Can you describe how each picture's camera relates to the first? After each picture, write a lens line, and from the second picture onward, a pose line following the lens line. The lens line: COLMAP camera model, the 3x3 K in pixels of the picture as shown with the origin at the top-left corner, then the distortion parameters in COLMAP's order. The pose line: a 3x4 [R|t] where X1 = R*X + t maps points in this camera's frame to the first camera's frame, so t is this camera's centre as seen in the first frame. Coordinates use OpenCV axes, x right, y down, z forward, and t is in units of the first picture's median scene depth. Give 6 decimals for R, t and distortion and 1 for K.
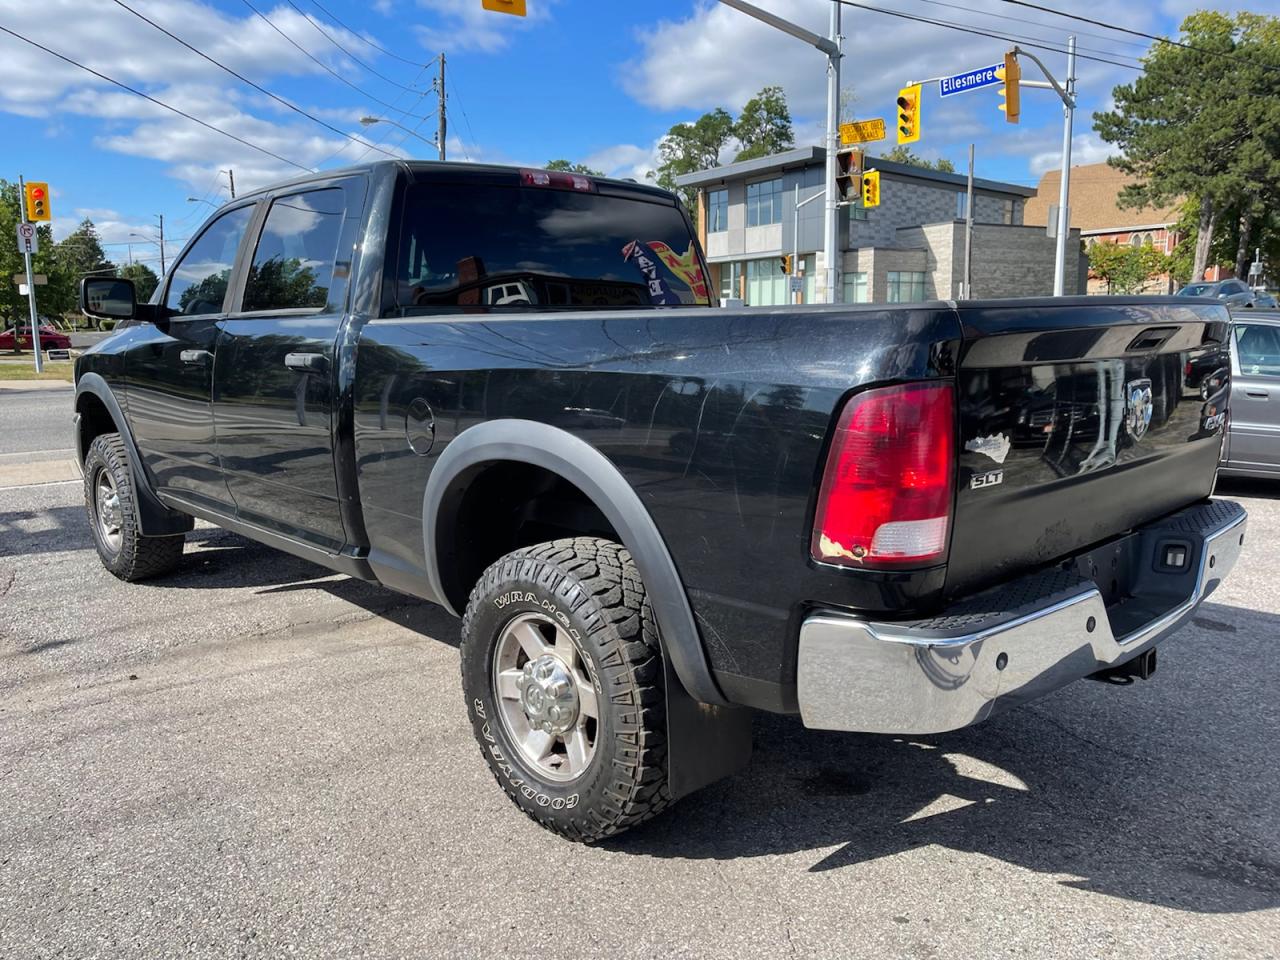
lens RADIAL K [[970.5, 0, 638.7], [0, 970.5, 477.4], [0, 0, 1]] dist [0.079316, -0.106107]
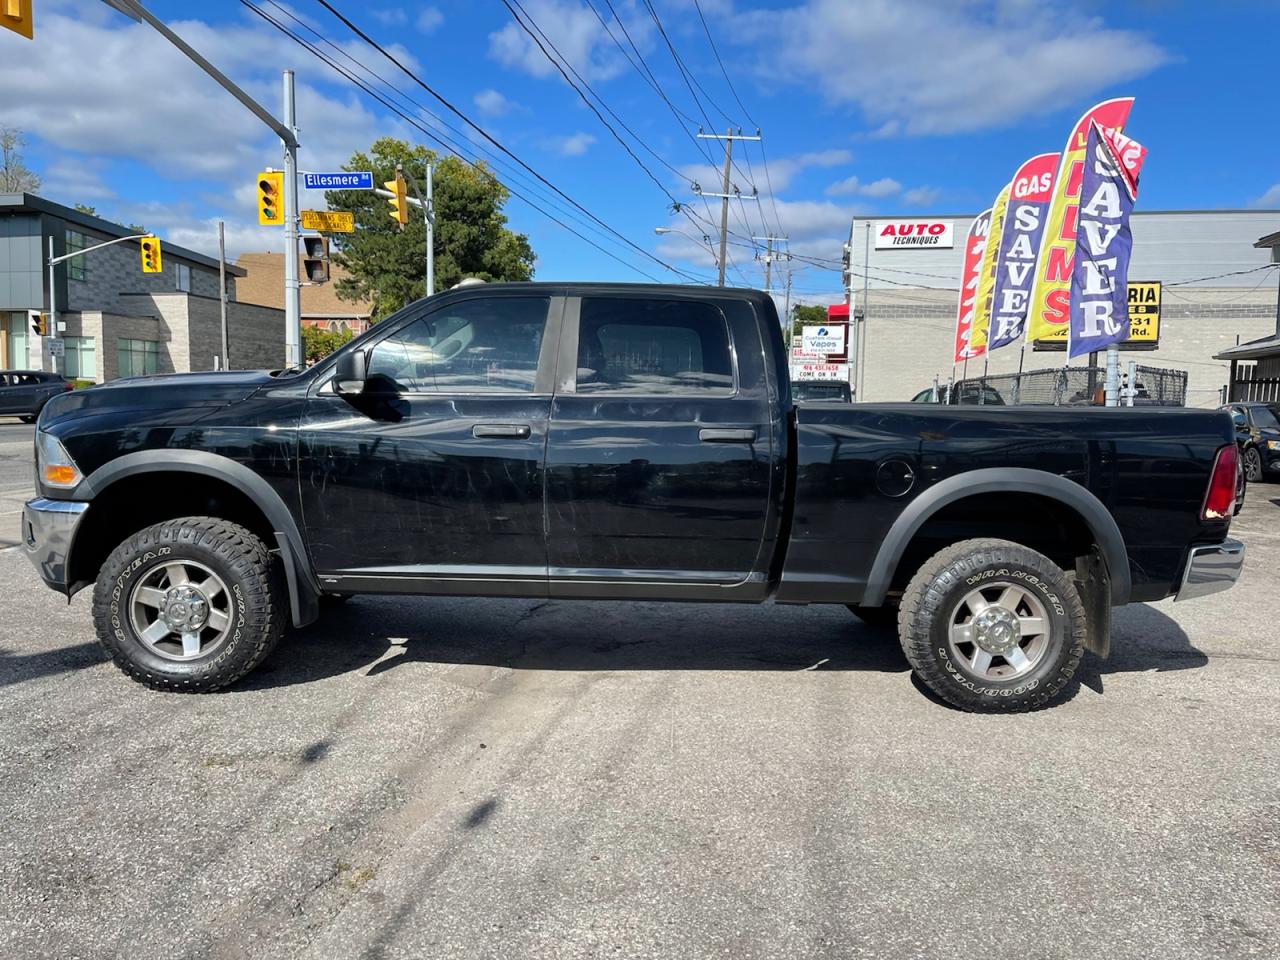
lens RADIAL K [[970.5, 0, 637.1], [0, 970.5, 474.0], [0, 0, 1]] dist [0.079316, -0.106107]
pose [[0.688848, -0.030538, 0.724262, -0.086679], [0.086603, 0.995424, -0.040398, -0.001601], [-0.719714, 0.090551, 0.688341, 0.012935]]
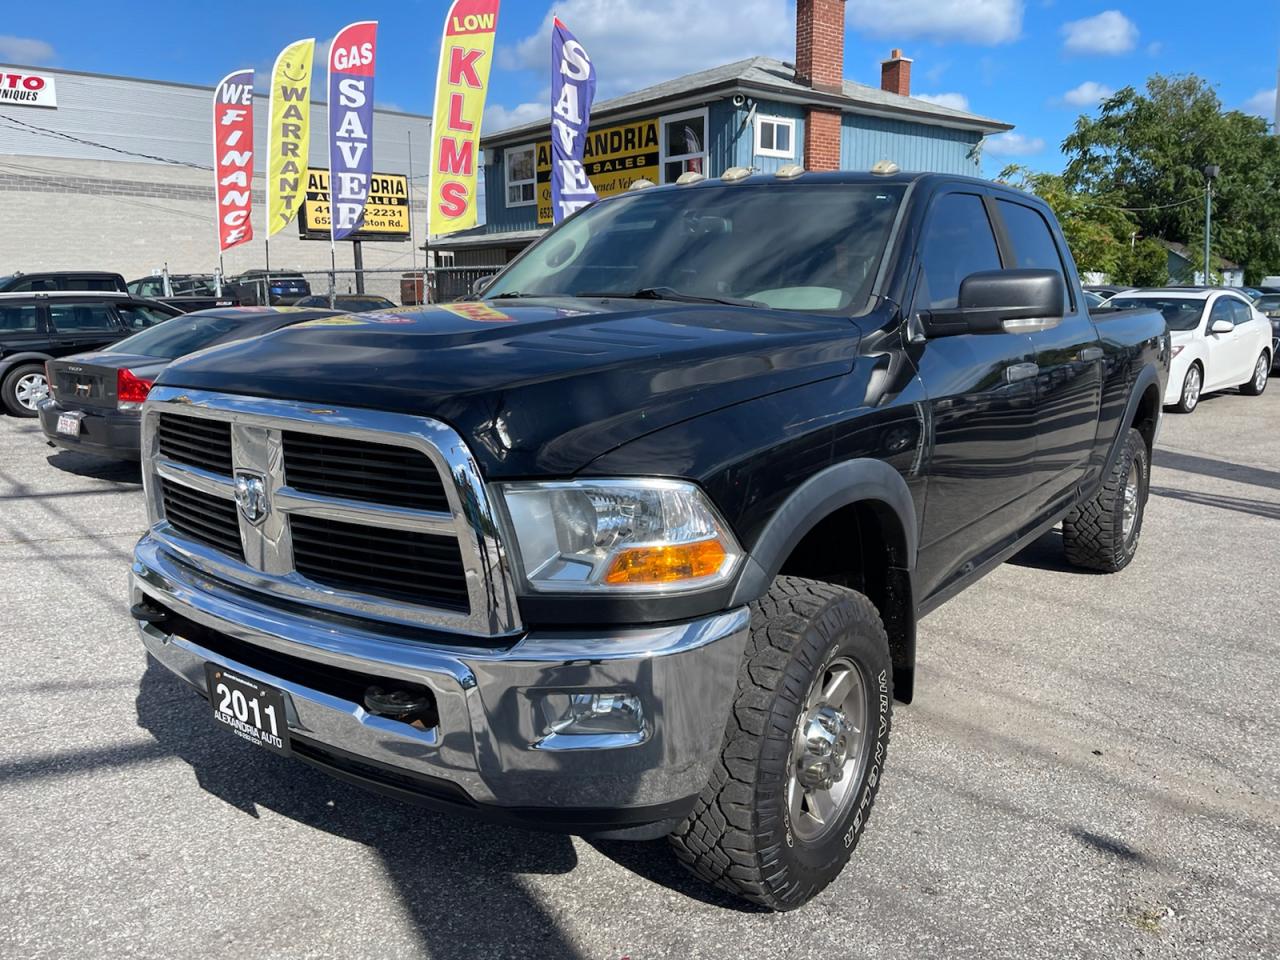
lens RADIAL K [[972.7, 0, 653.9], [0, 972.7, 473.4], [0, 0, 1]] dist [0.064874, -0.082318]
pose [[-0.177284, -0.163657, 0.970457, -0.091372], [0.161221, 0.967926, 0.192682, -0.017554], [-0.970865, 0.190618, -0.145213, 0.110191]]
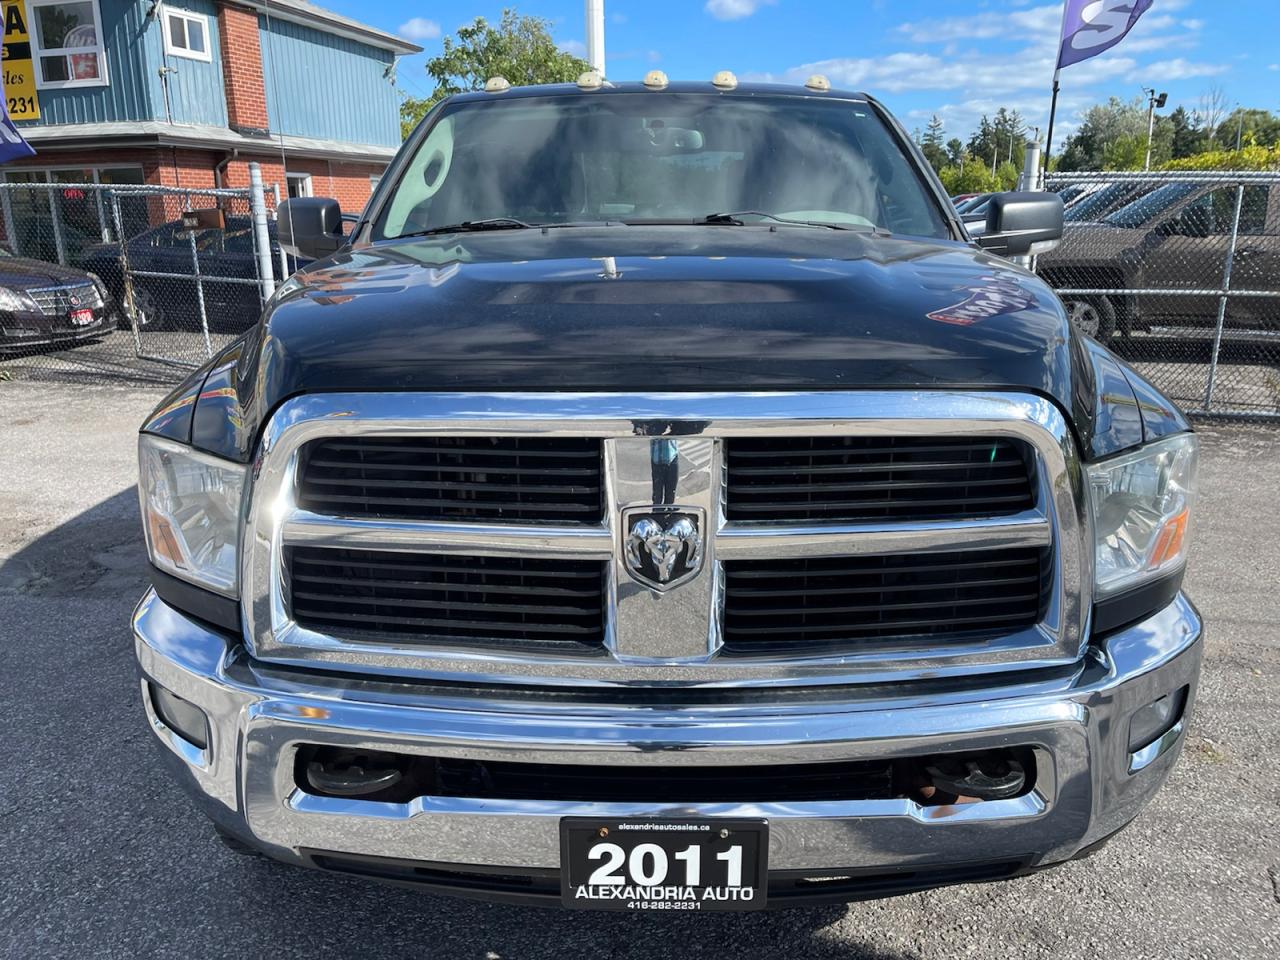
lens RADIAL K [[970.5, 0, 640.6], [0, 970.5, 472.3], [0, 0, 1]] dist [0.079316, -0.106107]
pose [[-0.708364, -0.157896, 0.687960, -0.067855], [0.133601, 0.927048, 0.350332, -0.022145], [-0.693088, 0.340075, -0.635592, 0.135085]]
